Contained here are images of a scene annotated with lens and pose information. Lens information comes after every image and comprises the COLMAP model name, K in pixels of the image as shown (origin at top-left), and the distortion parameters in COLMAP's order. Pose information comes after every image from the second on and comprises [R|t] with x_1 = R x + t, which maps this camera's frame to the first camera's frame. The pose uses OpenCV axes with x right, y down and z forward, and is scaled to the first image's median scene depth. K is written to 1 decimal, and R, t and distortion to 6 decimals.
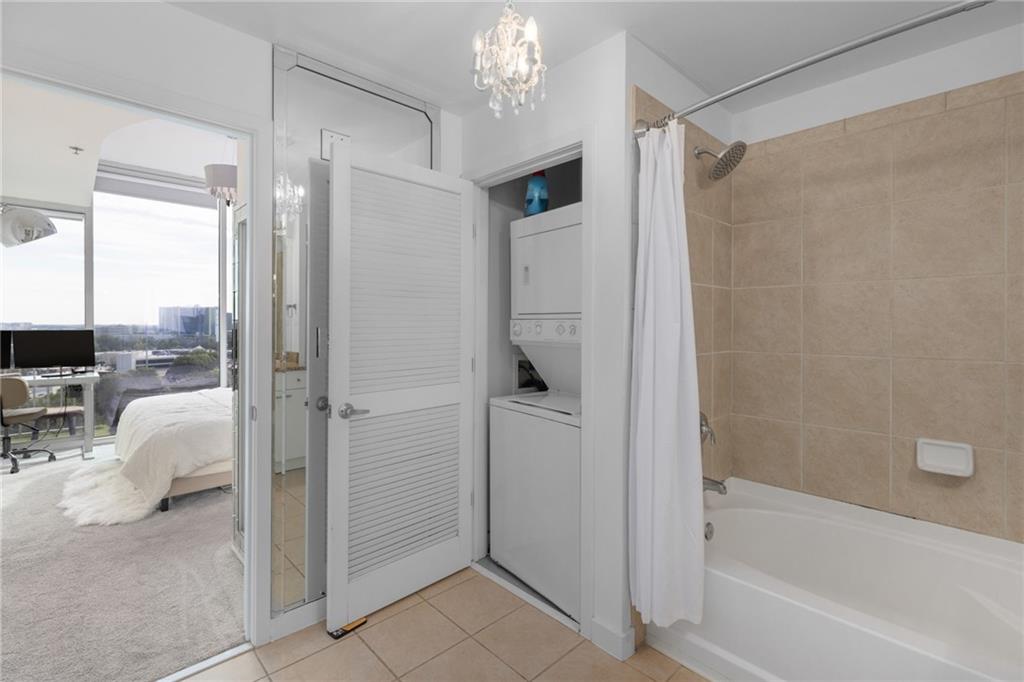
lens RADIAL K [[468.6, 0, 507.7], [0, 468.6, 322.1], [0, 0, 1]] dist [0.000552, -0.000278]
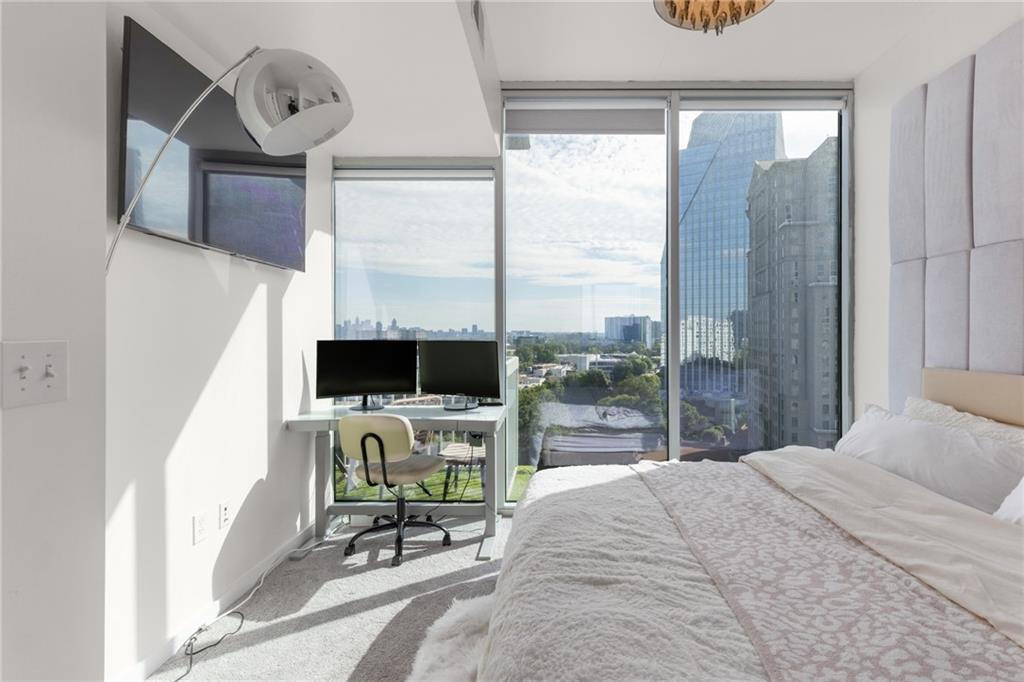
lens RADIAL K [[490.2, 0, 556.9], [0, 490.2, 343.1], [0, 0, 1]] dist [-0.000367, -0.000260]
pose [[0.740236, 0.015116, -0.672177, -0.220794], [0.002972, 0.999664, 0.025754, 0.001203], [0.672340, -0.021062, 0.739943, 0.326346]]
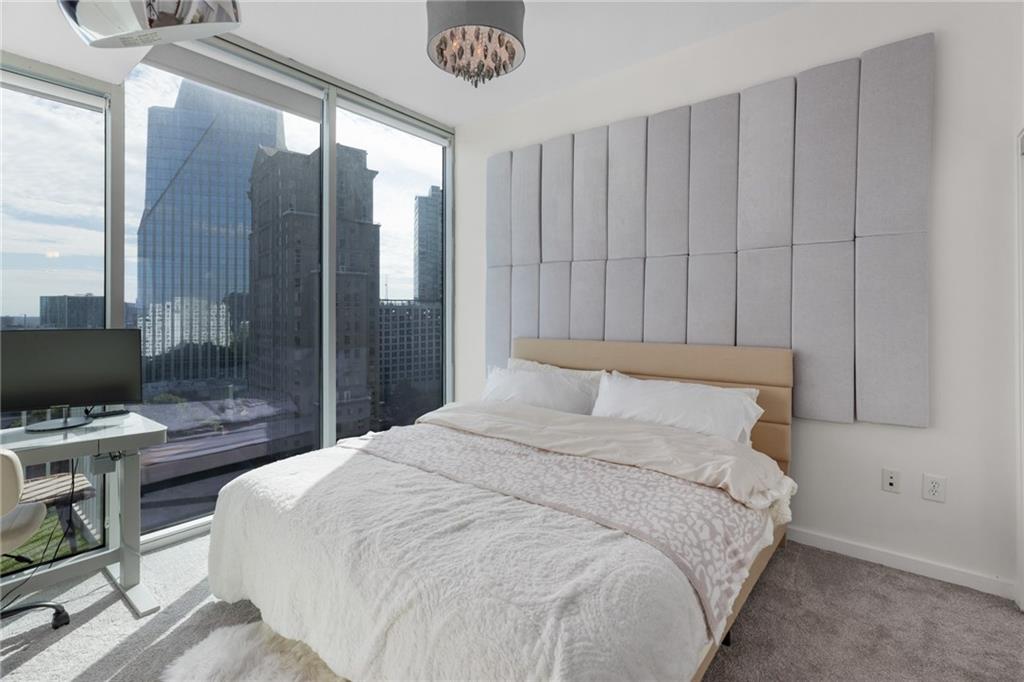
lens RADIAL K [[468.6, 0, 507.7], [0, 468.6, 322.1], [0, 0, 1]] dist [0.000552, -0.000278]
pose [[0.988490, -0.006573, 0.151144, -0.331732], [0.003356, 0.999762, 0.021535, 0.000306], [-0.151249, -0.020780, 0.988277, 0.269311]]
